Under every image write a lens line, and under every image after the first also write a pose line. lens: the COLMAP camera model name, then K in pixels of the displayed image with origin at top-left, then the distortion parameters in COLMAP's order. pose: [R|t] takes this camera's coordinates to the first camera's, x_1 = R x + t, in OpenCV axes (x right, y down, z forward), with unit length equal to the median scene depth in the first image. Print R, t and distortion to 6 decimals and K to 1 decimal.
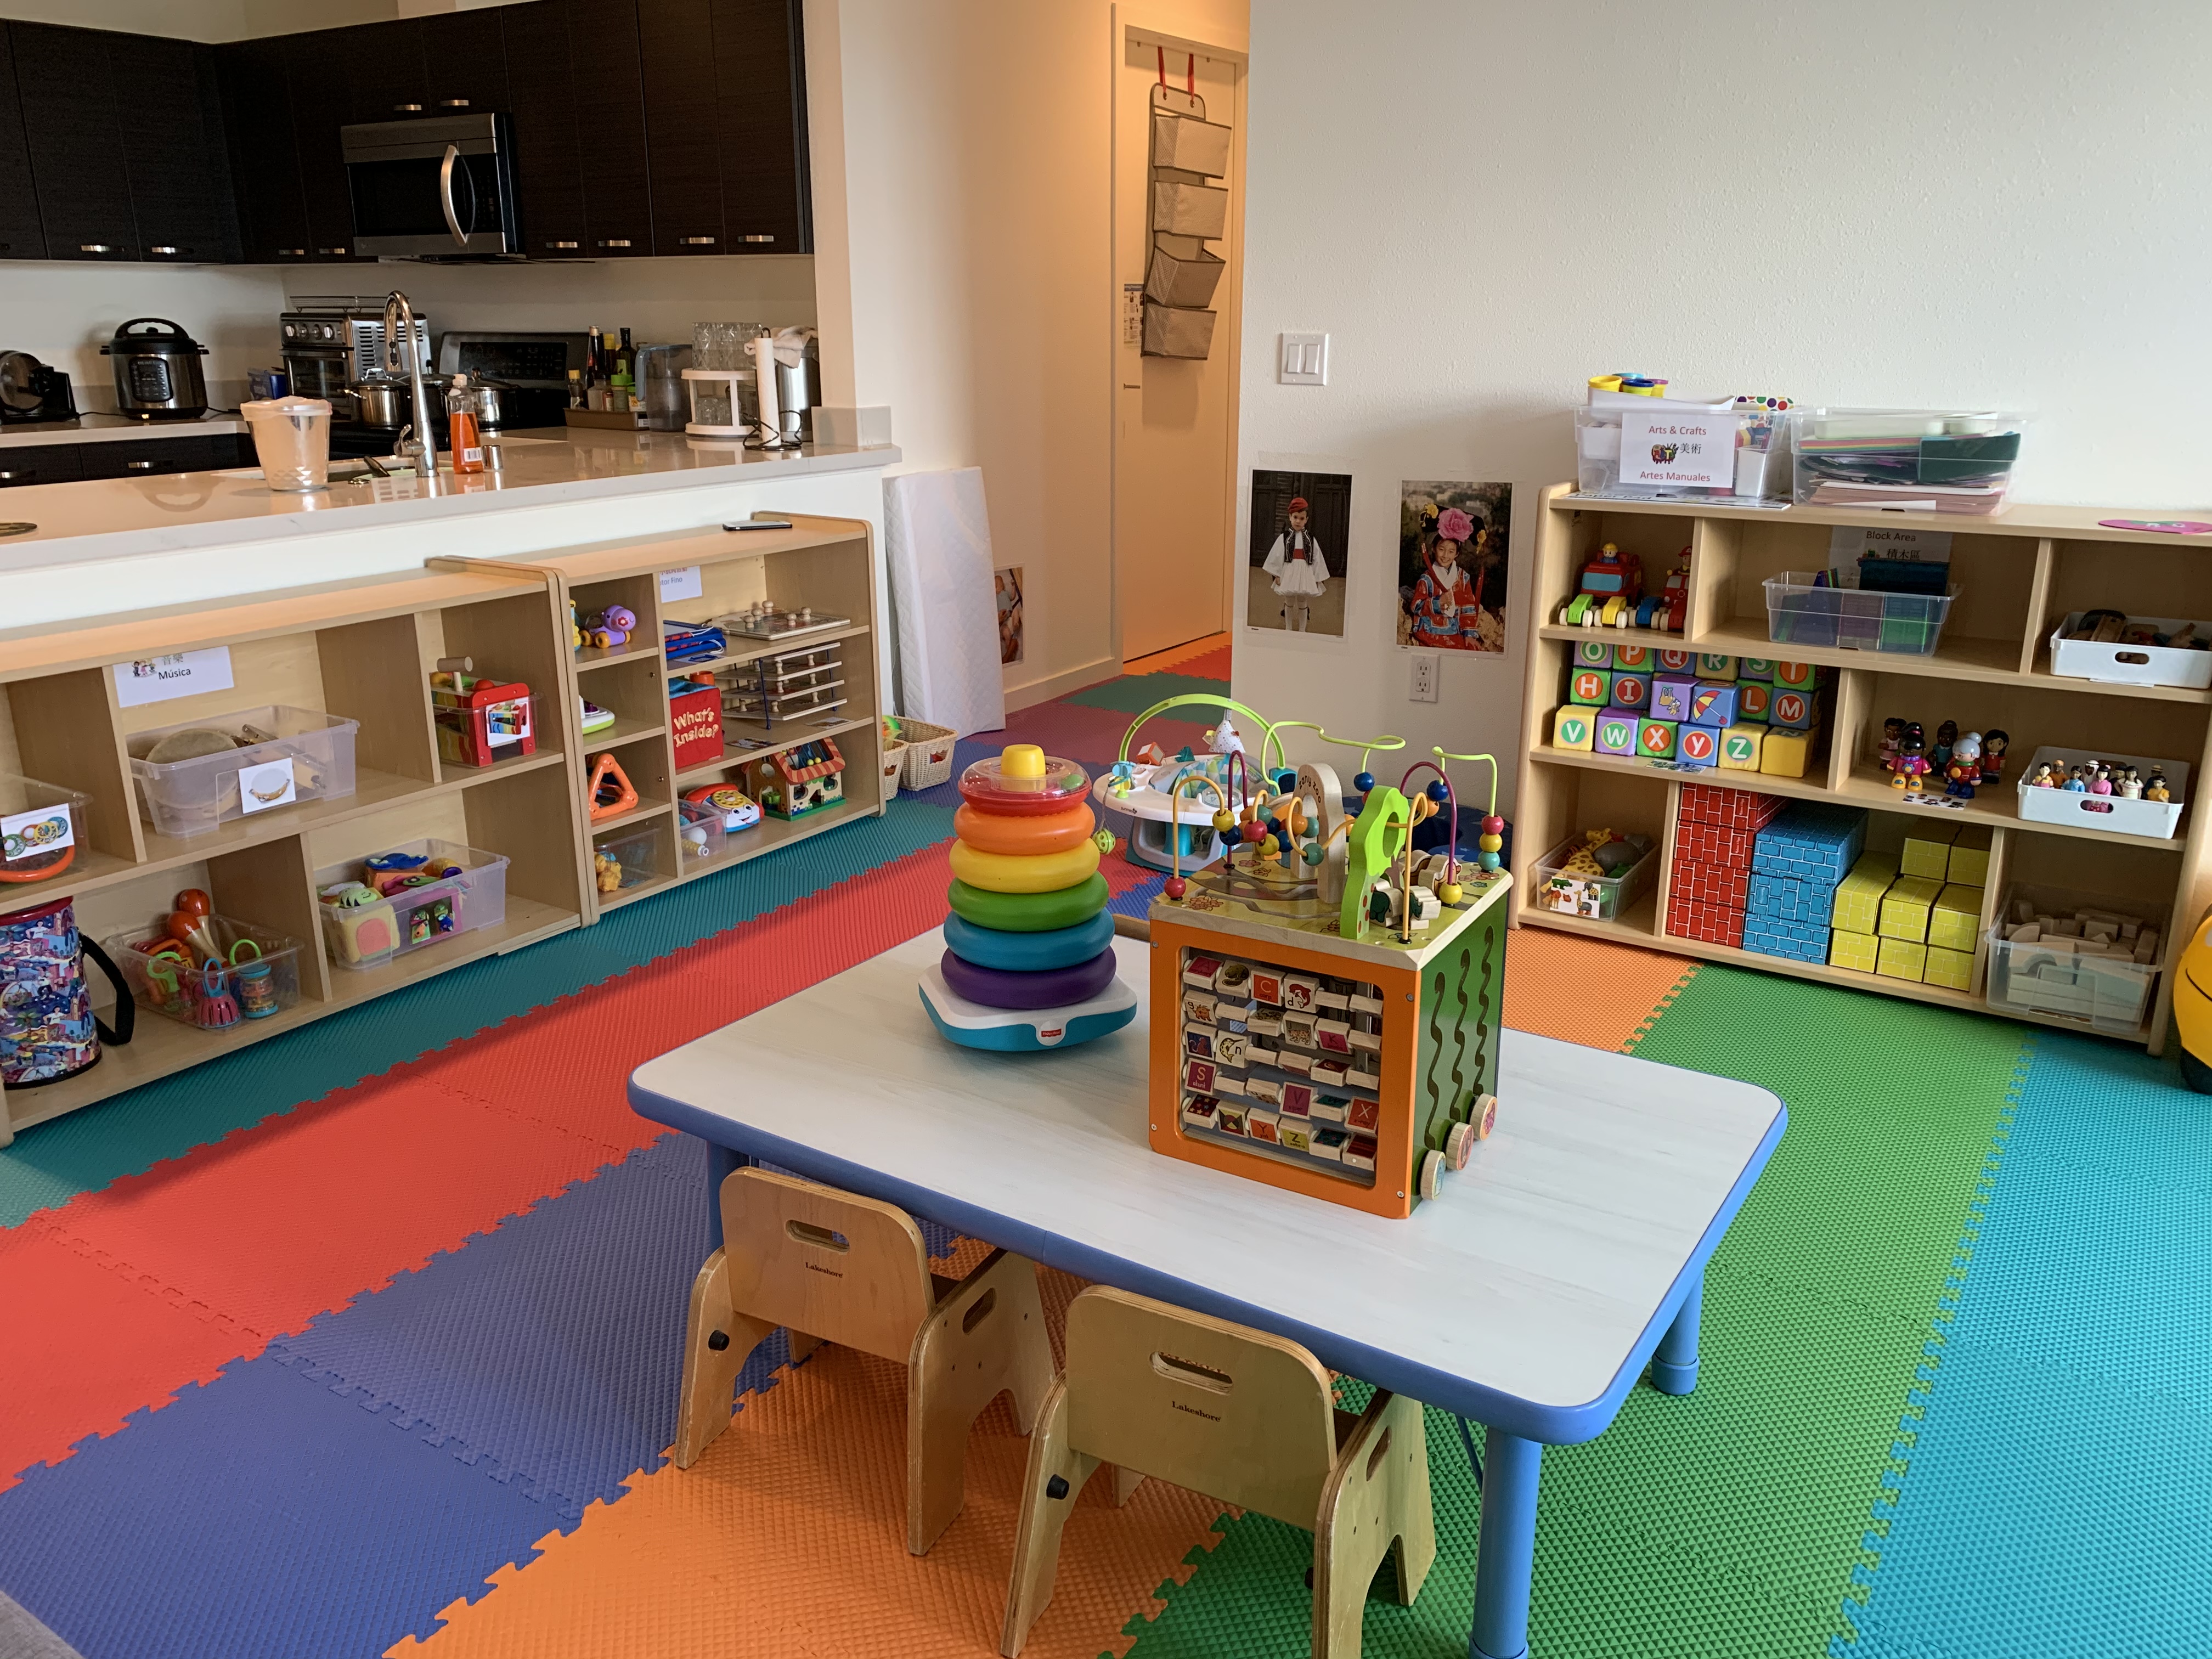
lens RADIAL K [[1662.2, 0, 1038.6], [0, 1662.2, 817.0], [0, 0, 1]] dist [-0.002325, -0.045717]
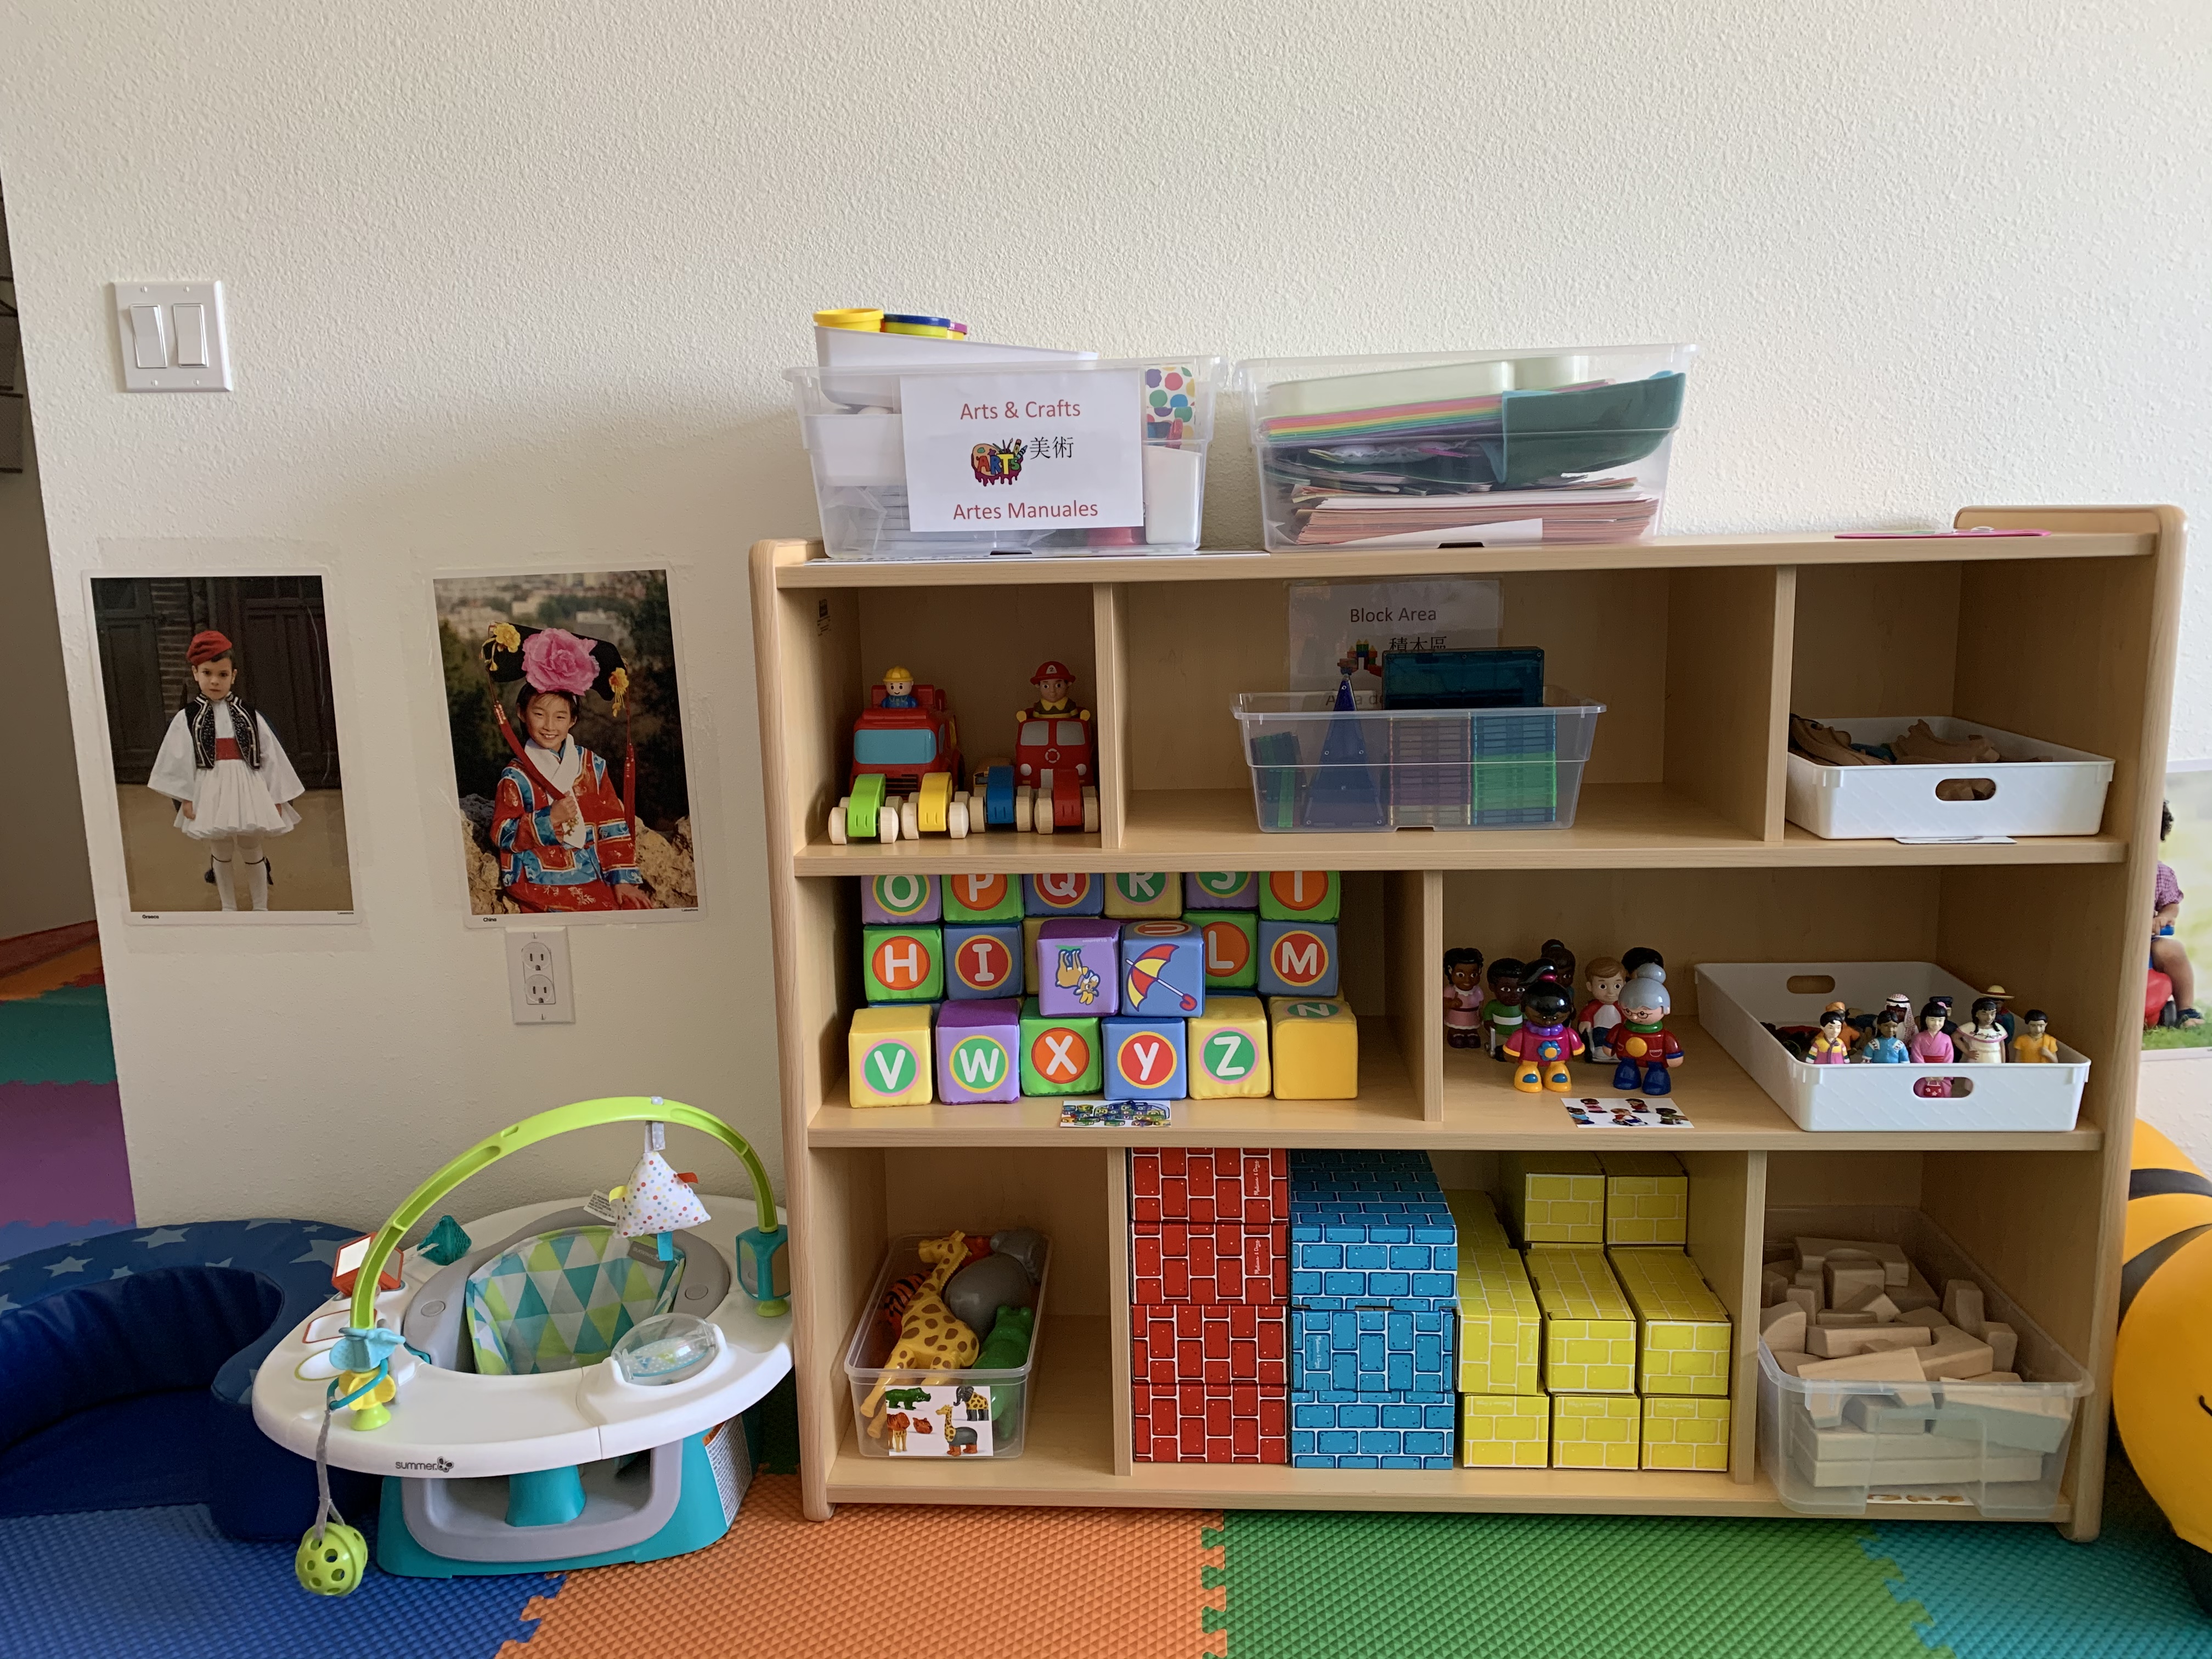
lens RADIAL K [[1722.1, 0, 1106.0], [0, 1722.1, 829.5], [0, 0, 1]] dist [0.105610, -0.099764]
pose [[0.848669, -0.104186, 0.518562, 0.132963], [0.163340, 0.984112, -0.069598, -0.074672], [-0.503072, 0.143768, 0.852203, 0.560343]]
